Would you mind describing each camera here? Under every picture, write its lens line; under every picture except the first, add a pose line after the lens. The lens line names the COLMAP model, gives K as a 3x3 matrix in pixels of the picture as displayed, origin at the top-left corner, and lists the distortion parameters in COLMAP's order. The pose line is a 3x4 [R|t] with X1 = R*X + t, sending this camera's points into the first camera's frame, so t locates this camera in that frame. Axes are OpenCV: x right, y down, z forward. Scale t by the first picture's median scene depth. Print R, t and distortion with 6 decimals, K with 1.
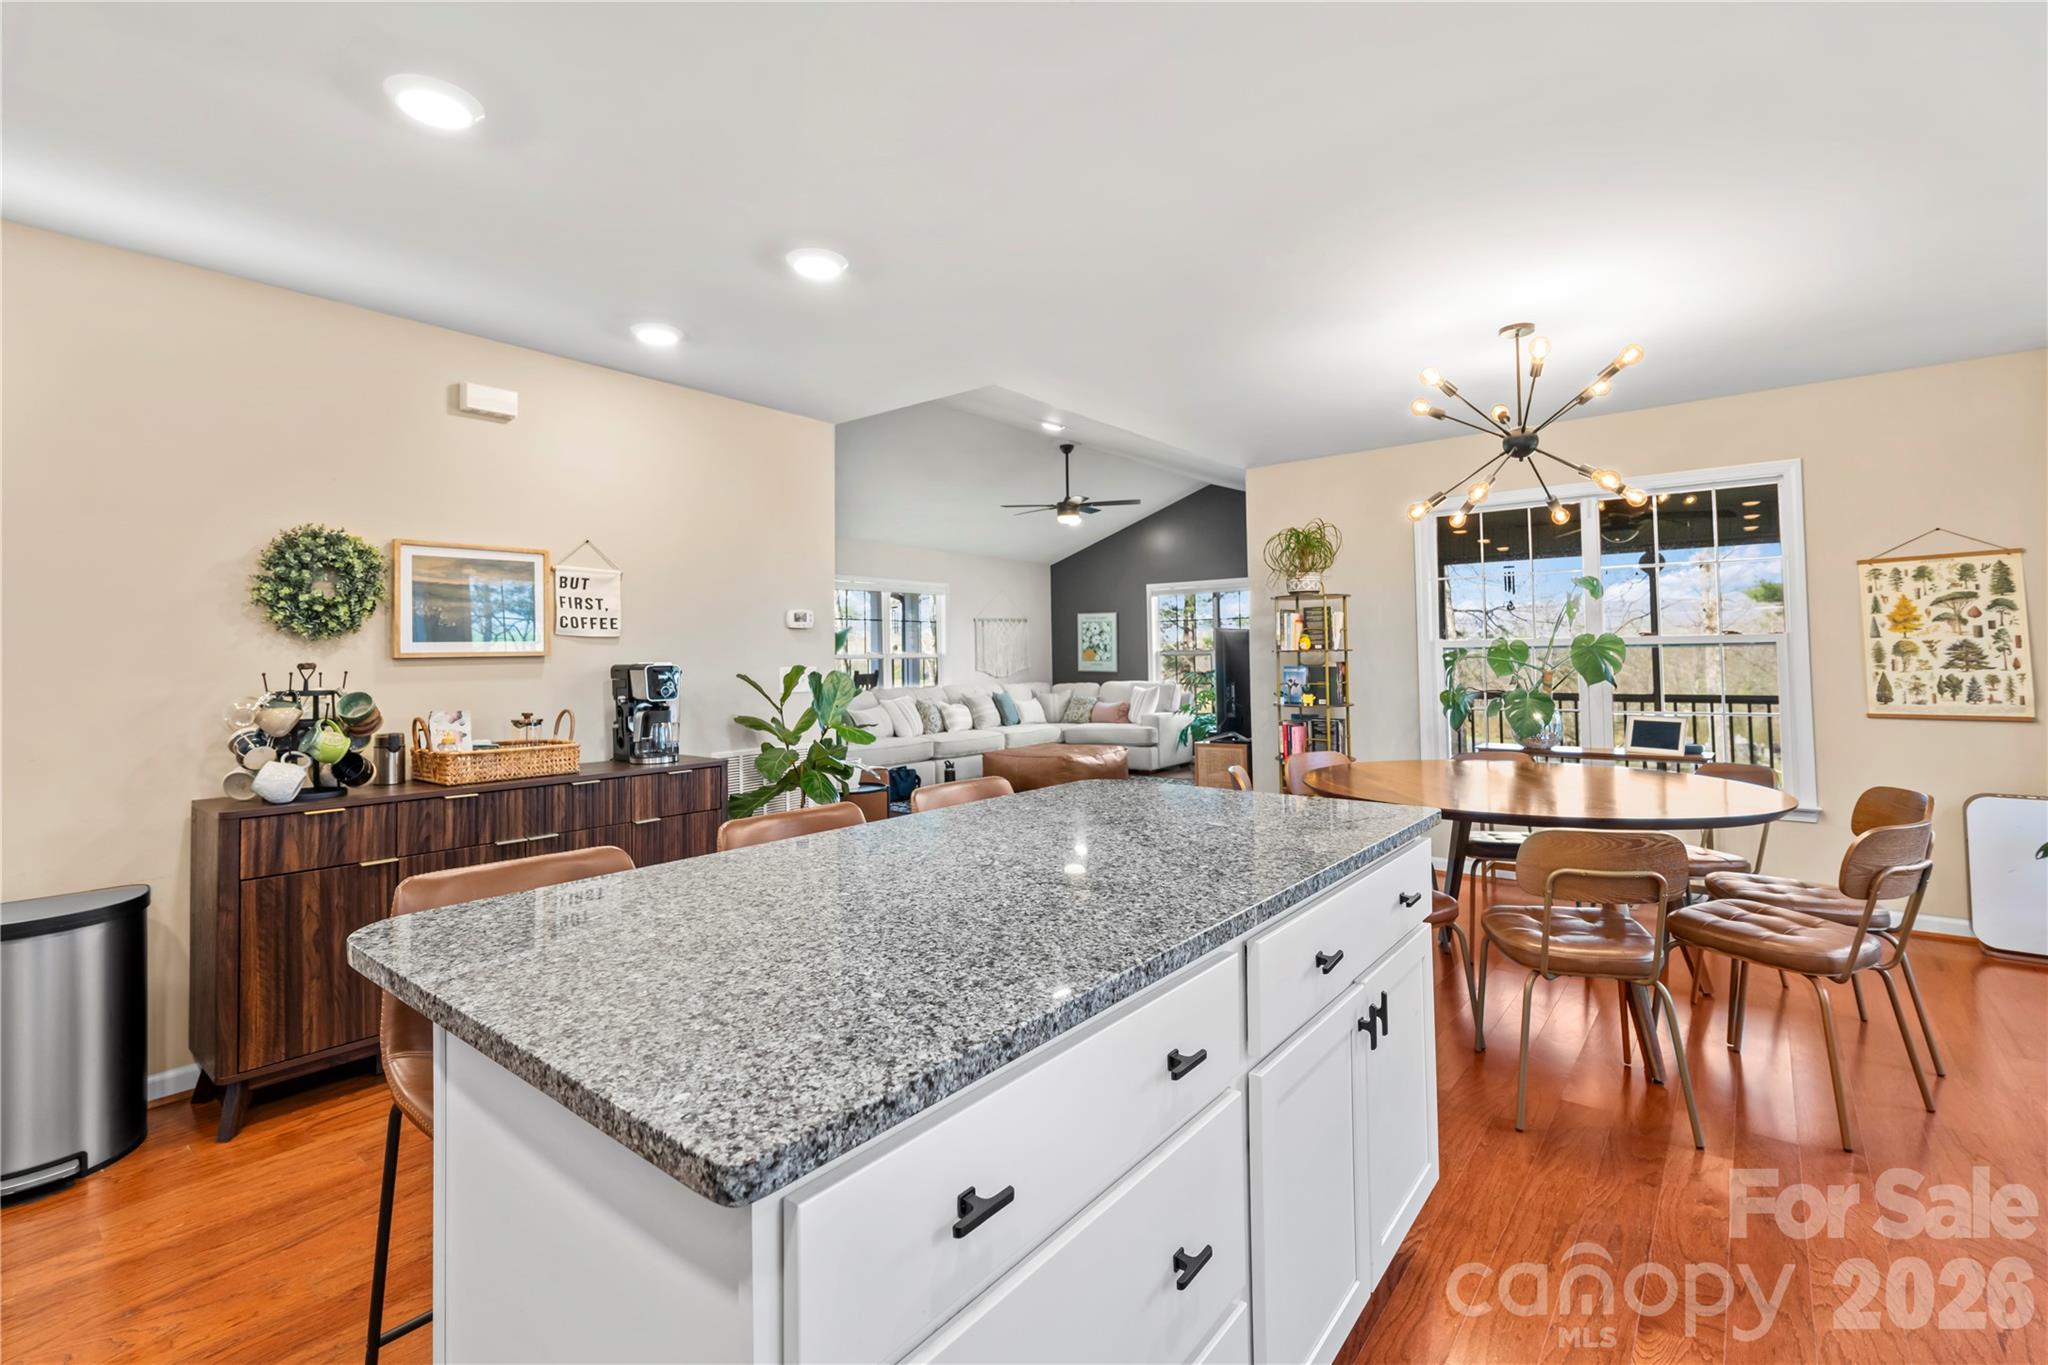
lens RADIAL K [[887.9, 0, 1023.2], [0, 887.9, 627.7], [0, 0, 1]] dist [-0.000789, -0.000089]
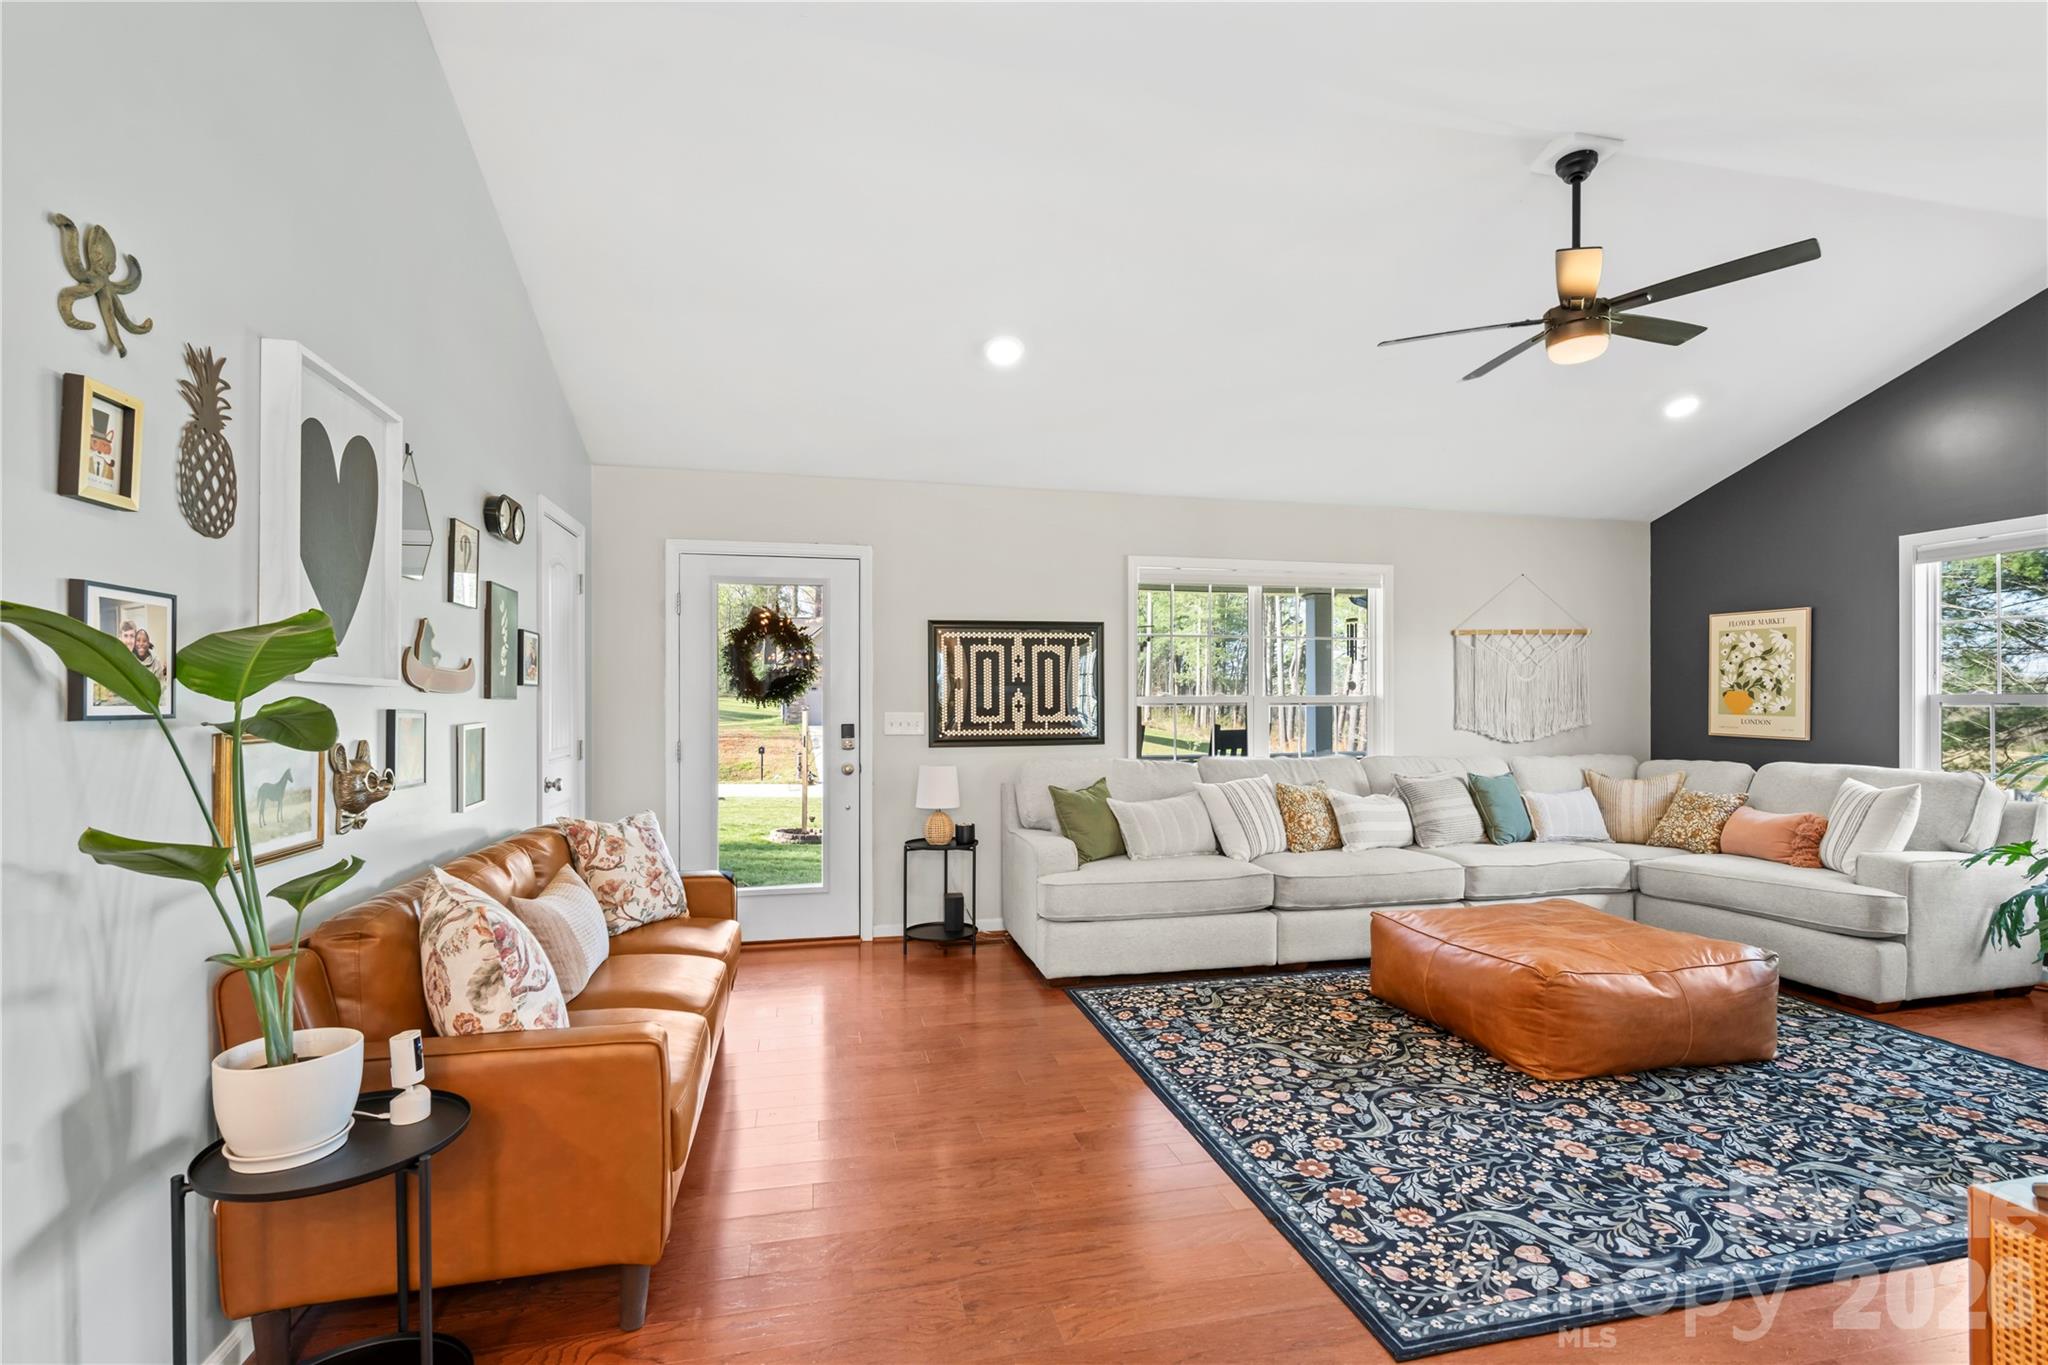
lens RADIAL K [[944.7, 0, 1022.5], [0, 944.7, 702.8], [0, 0, 1]] dist [-0.001094, -0.000389]
pose [[0.792068, 0.014029, -0.610272, 0.237102], [0.010764, 0.999259, 0.036942, 0.026035], [0.610338, -0.035830, 0.791330, 1.101366]]
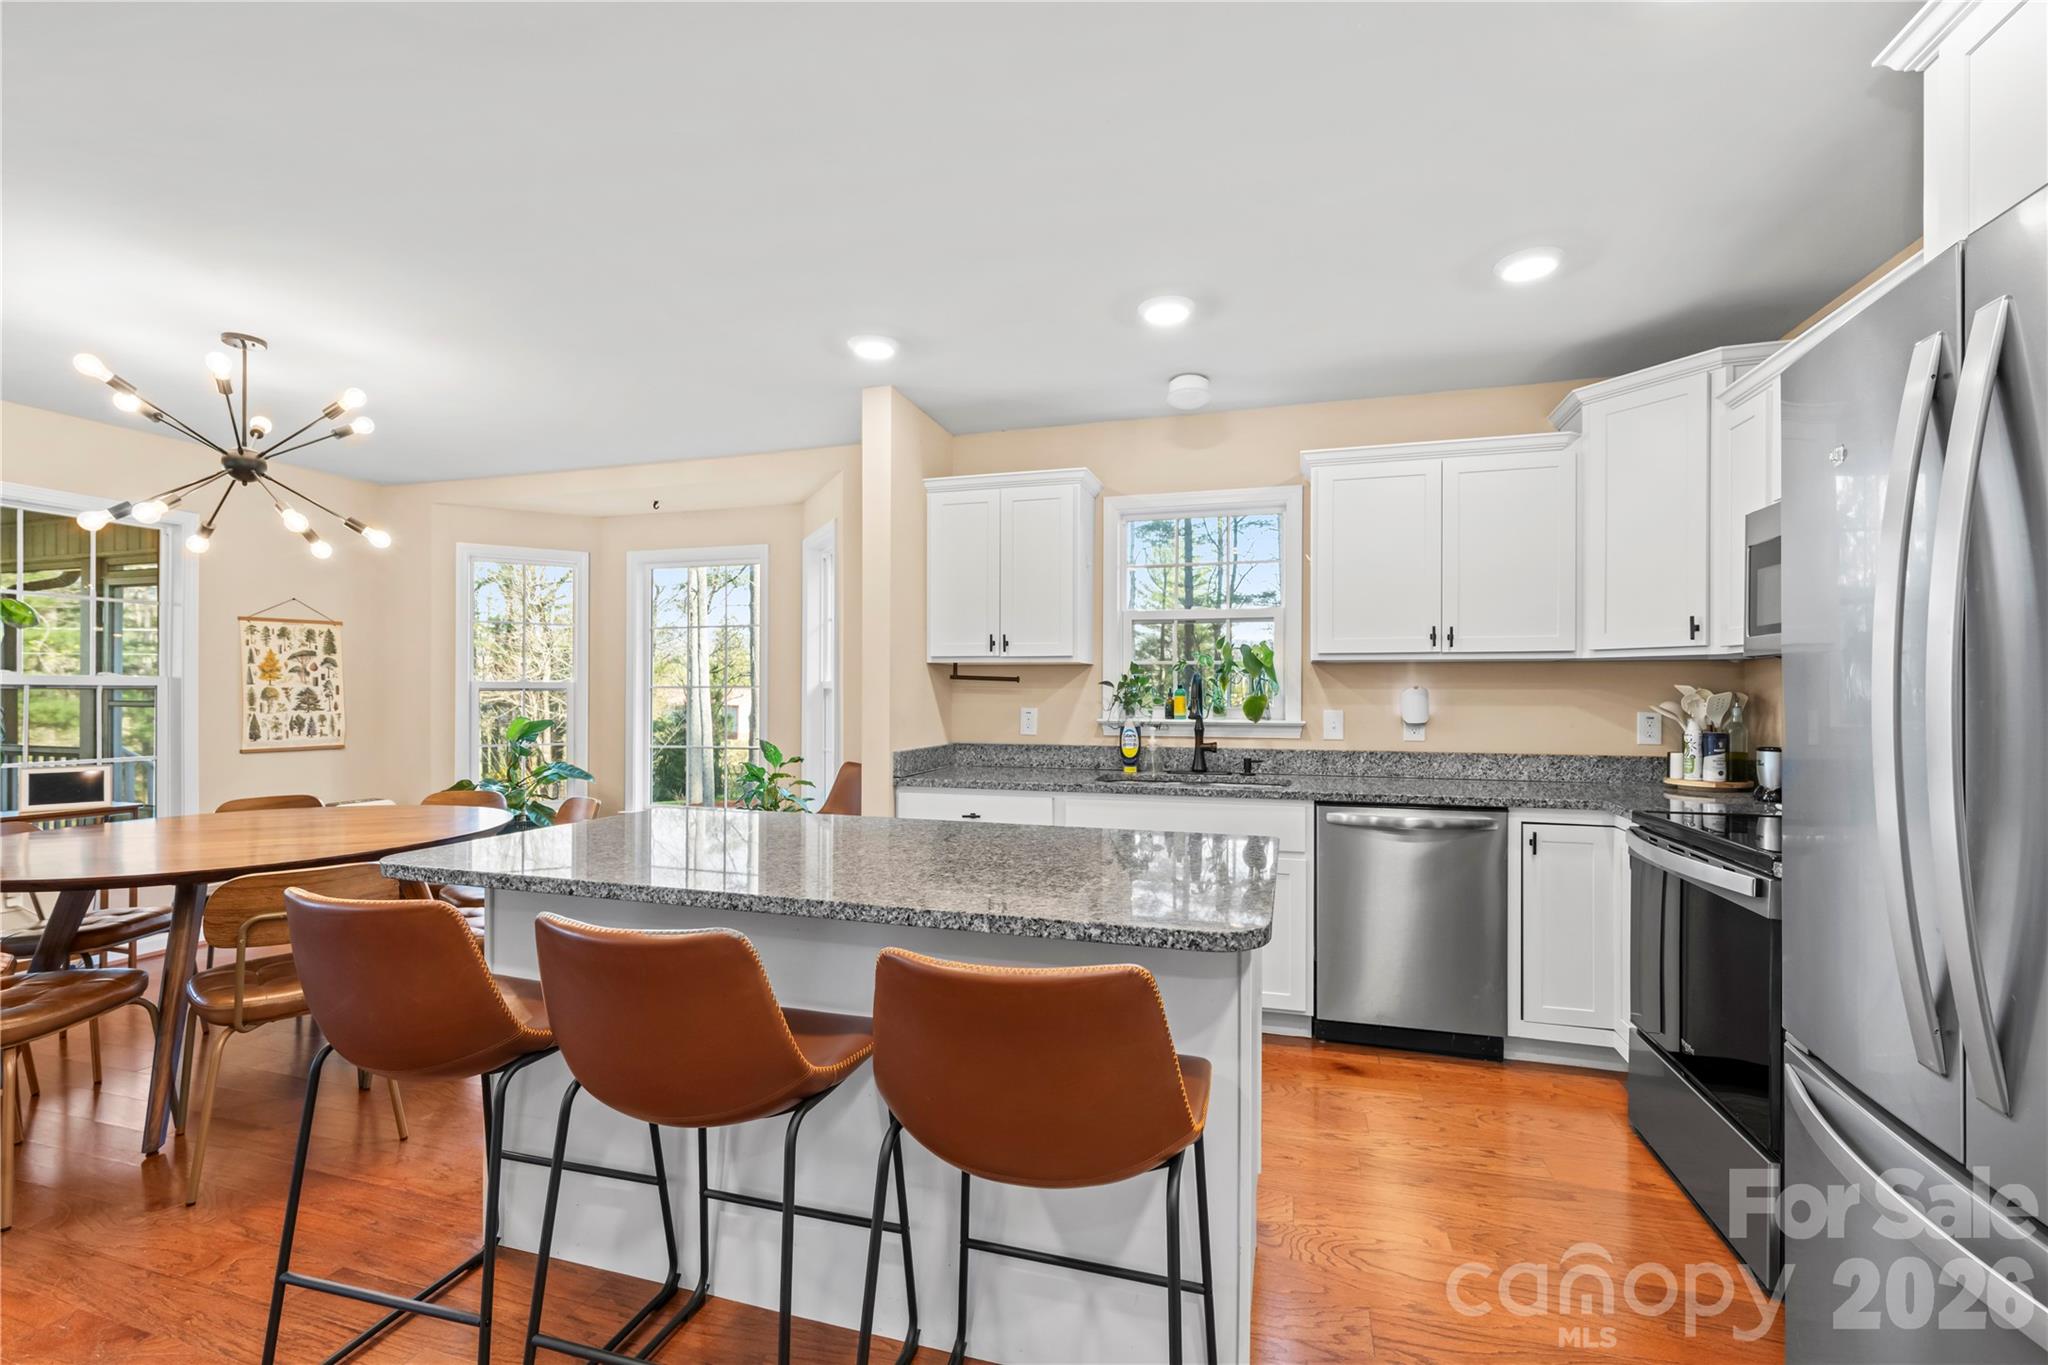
lens RADIAL K [[874.2, 0, 1024.0], [0, 874.2, 682.5], [0, 0, 1]] dist [-0.002110, -0.000137]
pose [[-0.383455, 0.024773, 0.923227, -0.496506], [-0.029106, 0.998819, -0.038891, 0.024405], [-0.923101, -0.041784, -0.382281, 0.511766]]
